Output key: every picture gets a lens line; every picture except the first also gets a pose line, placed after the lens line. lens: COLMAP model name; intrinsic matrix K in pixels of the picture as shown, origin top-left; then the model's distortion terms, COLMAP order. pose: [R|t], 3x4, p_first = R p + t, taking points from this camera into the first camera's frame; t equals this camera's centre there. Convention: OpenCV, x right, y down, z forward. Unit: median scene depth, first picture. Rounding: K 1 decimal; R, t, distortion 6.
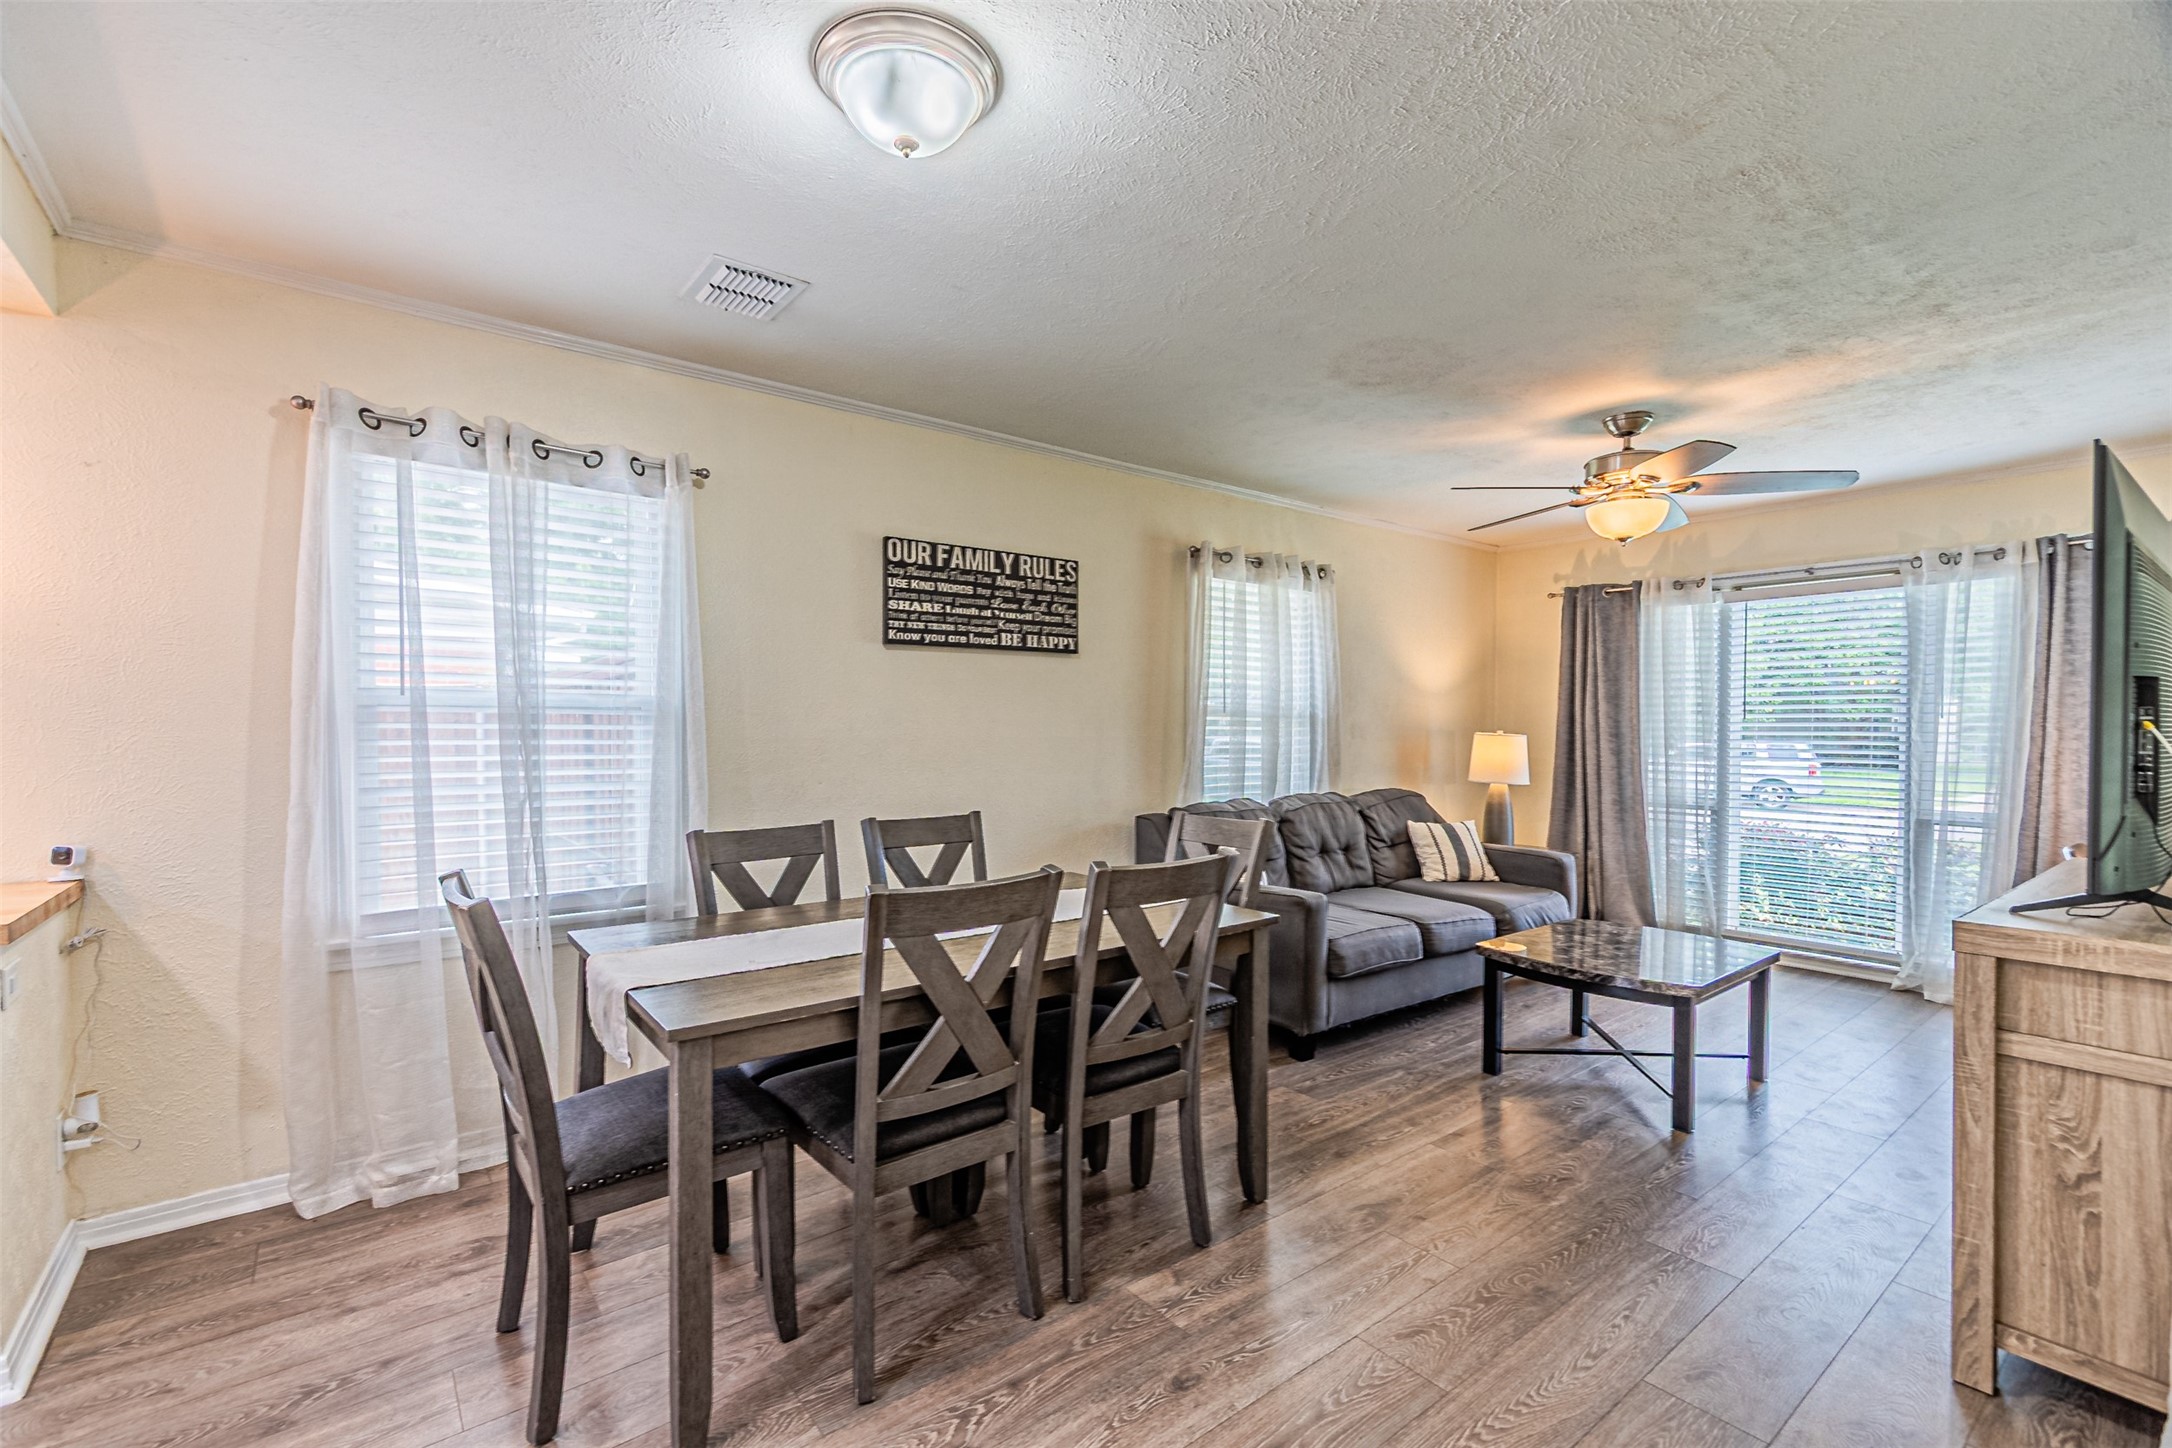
lens RADIAL K [[950.9, 0, 1081.7], [0, 950.9, 739.2], [0, 0, 1]] dist [0.007392, -0.002188]
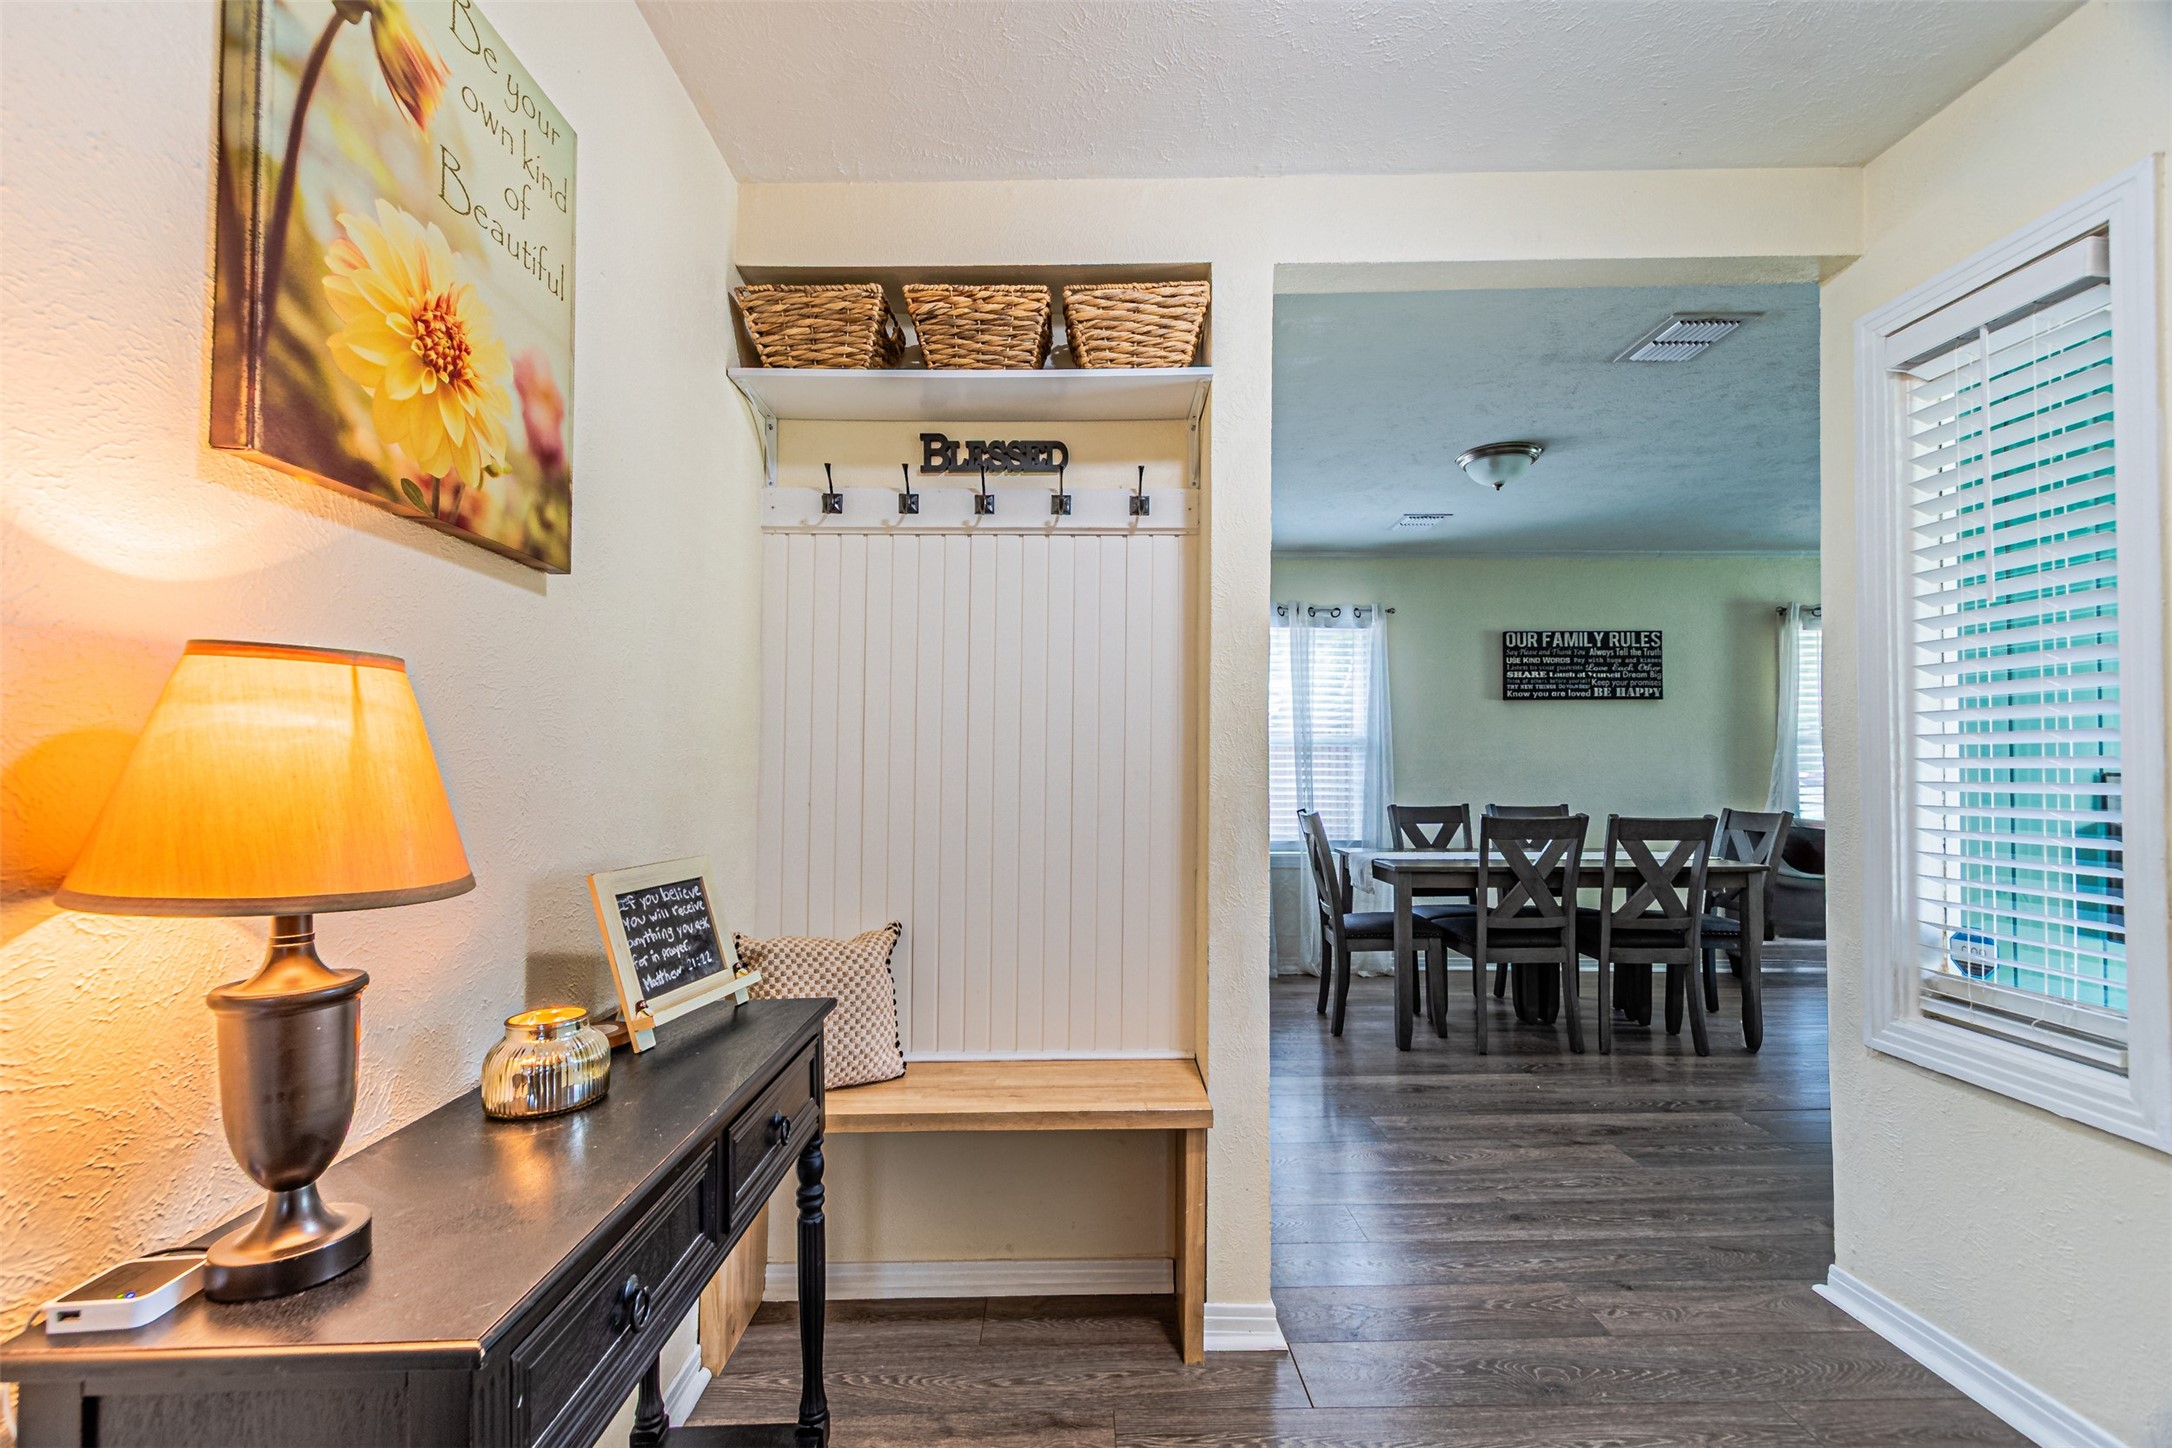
lens RADIAL K [[950.9, 0, 1059.9], [0, 950.9, 740.9], [0, 0, 1]] dist [0.007392, -0.002188]
pose [[0.779094, -0.021115, -0.626551, 0.178386], [-0.010615, 0.998845, -0.046860, 0.042432], [0.626817, 0.043159, 0.777970, -0.593408]]
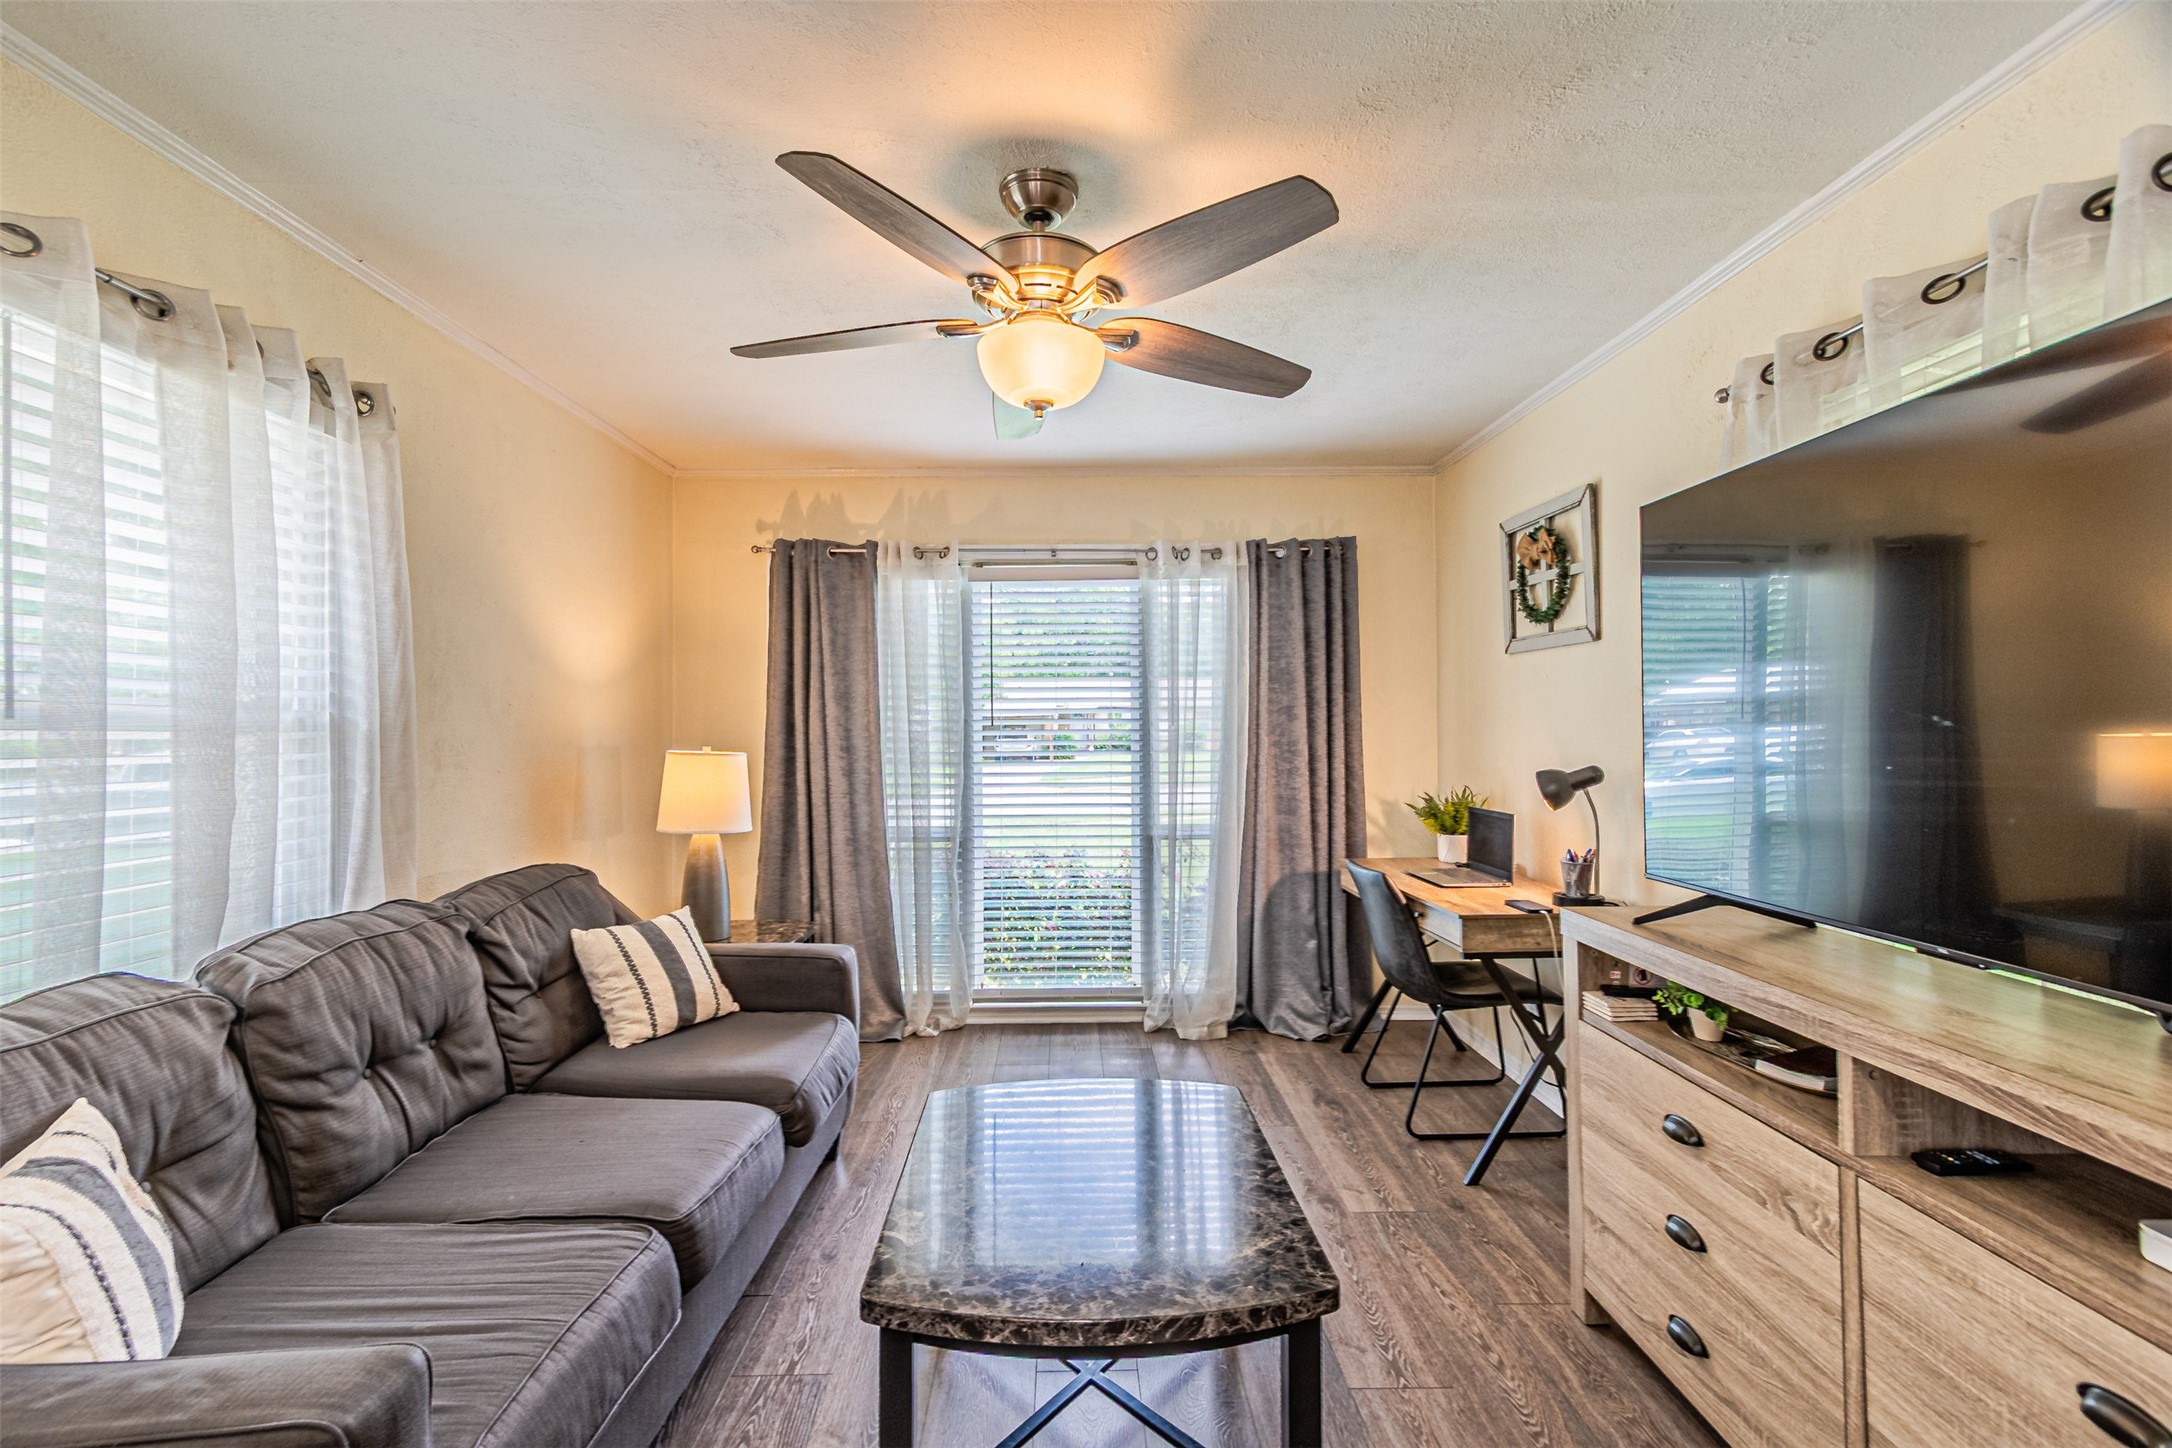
lens RADIAL K [[950.9, 0, 1073.8], [0, 950.9, 722.9], [0, 0, 1]] dist [0.007392, -0.002188]
pose [[0.617755, -0.002945, 0.786365, 0.136700], [0.019904, 0.999731, -0.011893, -0.017520], [-0.786119, 0.022999, 0.617648, 0.594654]]
